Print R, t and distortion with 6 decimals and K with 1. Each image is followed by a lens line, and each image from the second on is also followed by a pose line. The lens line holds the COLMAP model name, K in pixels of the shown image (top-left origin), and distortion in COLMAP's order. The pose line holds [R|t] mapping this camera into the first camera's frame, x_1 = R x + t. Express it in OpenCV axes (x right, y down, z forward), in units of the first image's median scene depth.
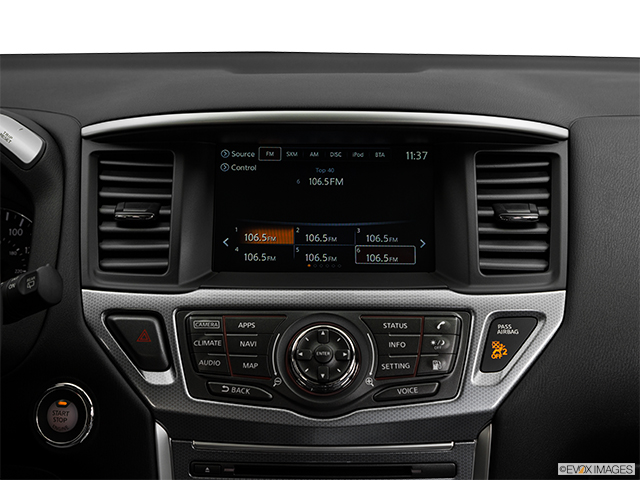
lens RADIAL K [[1147.9, 0, 317.8], [0, 1147.9, 241.0], [0, 0, 1]] dist [0.170690, 0.000000]
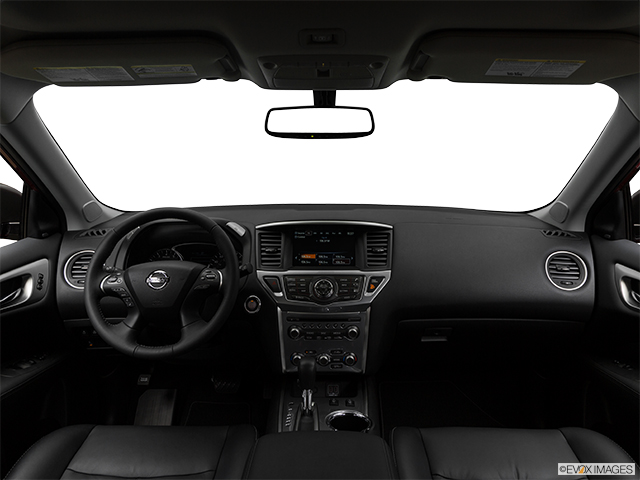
lens RADIAL K [[463.7, 0, 325.4], [0, 463.7, 242.9], [0, 0, 1]] dist [-0.029301, -0.000462]
pose [[0.999991, -0.004015, -0.001052, 0.011580], [0.003926, 0.997270, -0.073733, 0.061548], [0.001346, 0.073728, 0.997277, -0.432296]]
